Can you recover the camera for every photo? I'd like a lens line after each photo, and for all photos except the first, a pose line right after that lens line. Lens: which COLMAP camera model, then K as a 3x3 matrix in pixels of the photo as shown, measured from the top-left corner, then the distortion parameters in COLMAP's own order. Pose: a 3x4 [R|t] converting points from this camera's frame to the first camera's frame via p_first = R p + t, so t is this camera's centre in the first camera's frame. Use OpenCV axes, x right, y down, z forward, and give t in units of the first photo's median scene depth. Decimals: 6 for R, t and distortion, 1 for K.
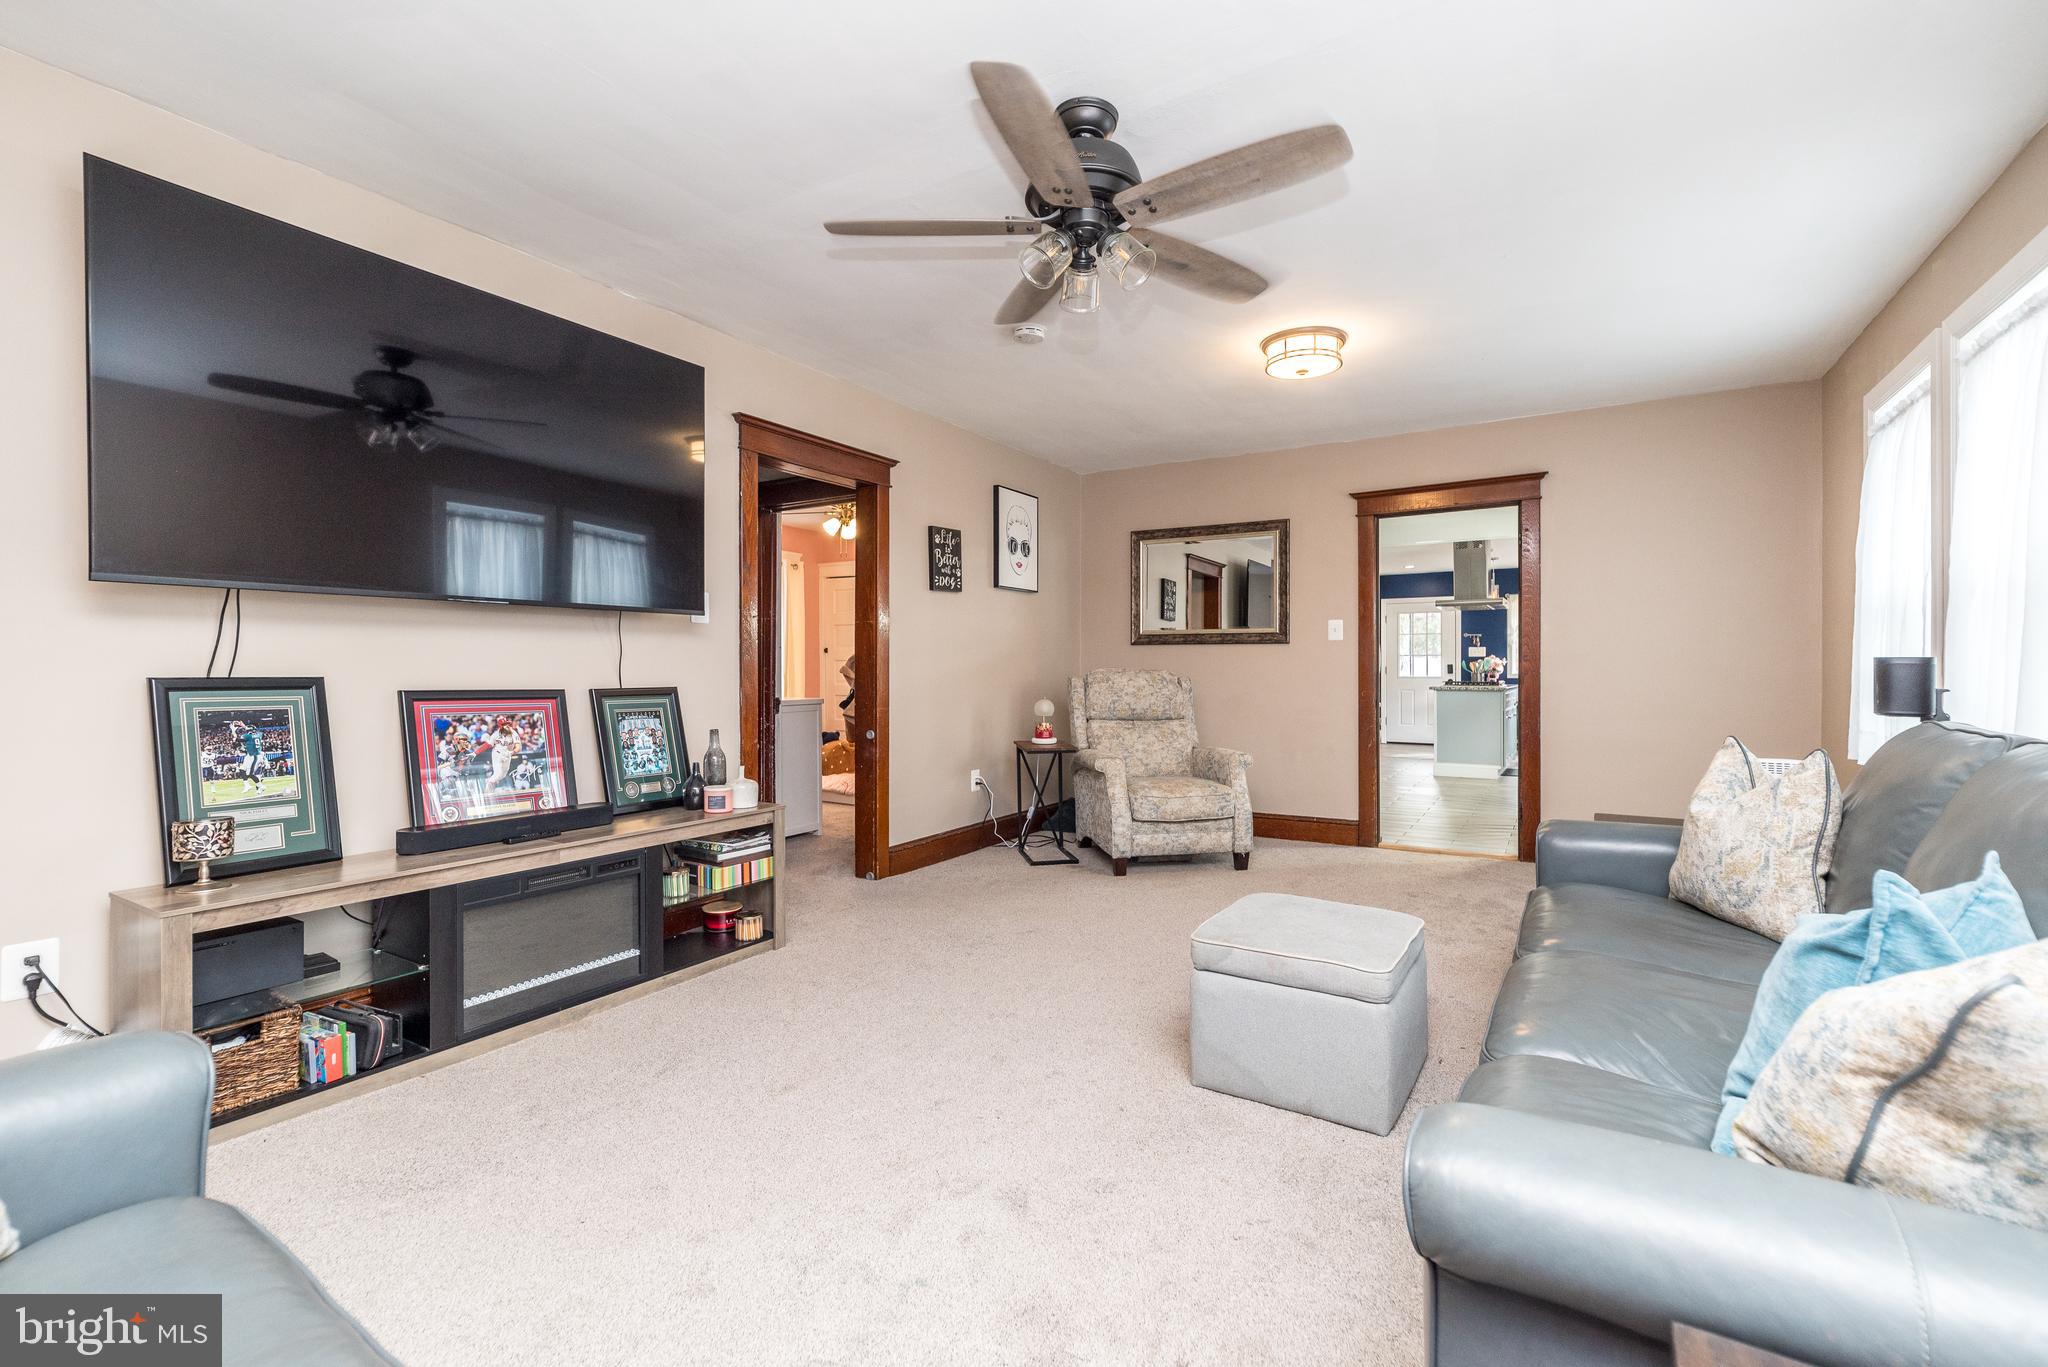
lens RADIAL K [[891.7, 0, 1020.7], [0, 891.7, 677.2], [0, 0, 1]] dist [0.006529, 0.000124]
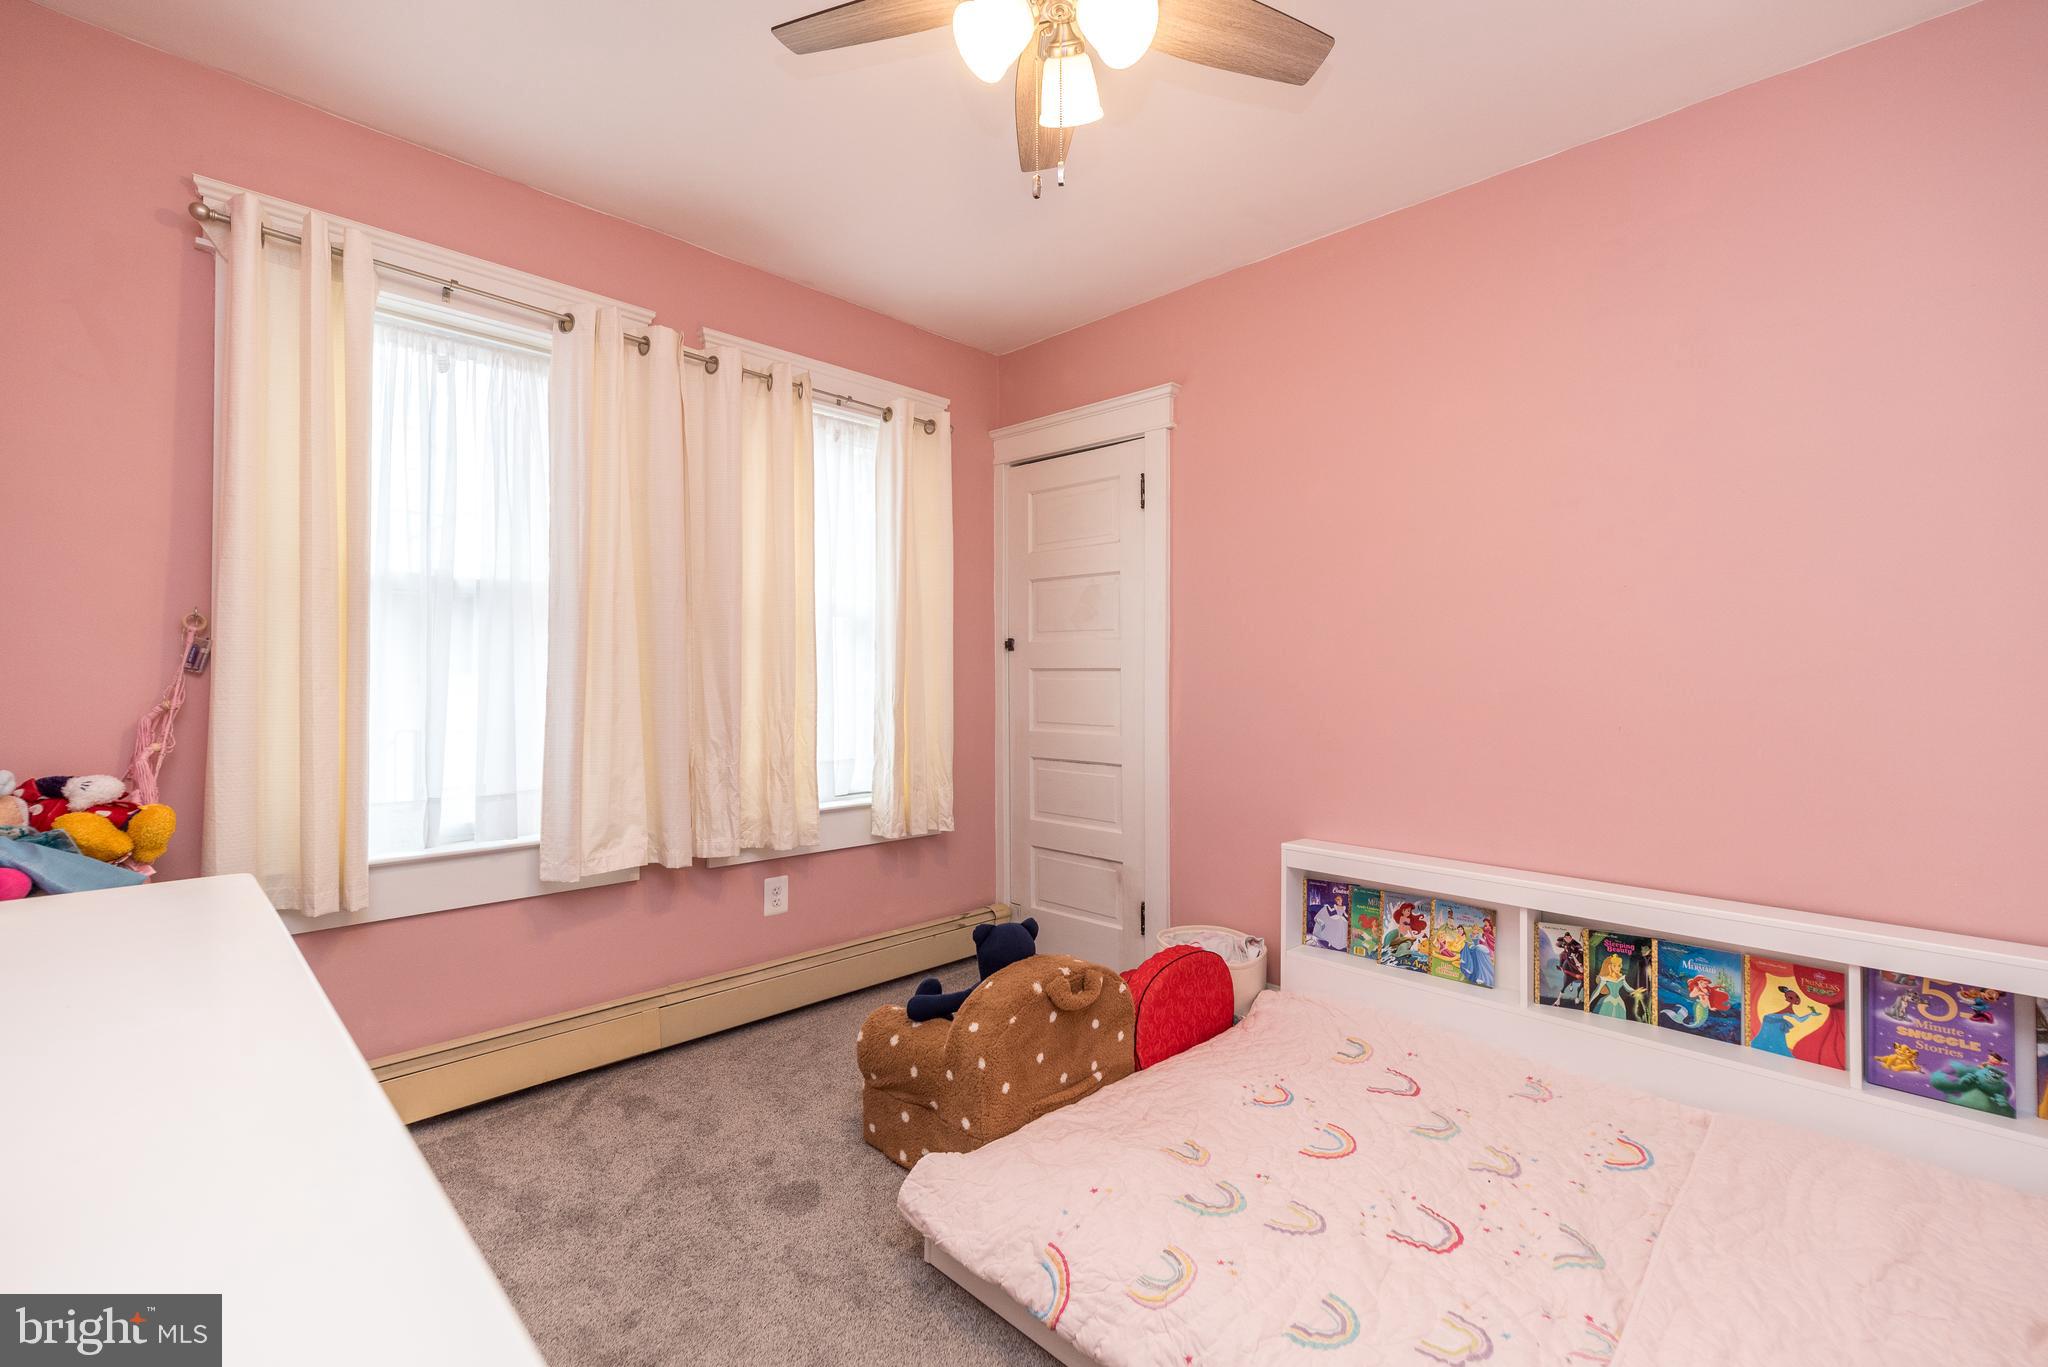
lens RADIAL K [[891.7, 0, 1025.6], [0, 891.7, 678.4], [0, 0, 1]] dist [0.006529, 0.000124]
pose [[0.974696, 0.001969, -0.223526, -0.162356], [-0.003755, 0.999964, -0.007565, -0.015453], [0.223503, 0.008213, 0.974669, 0.820164]]
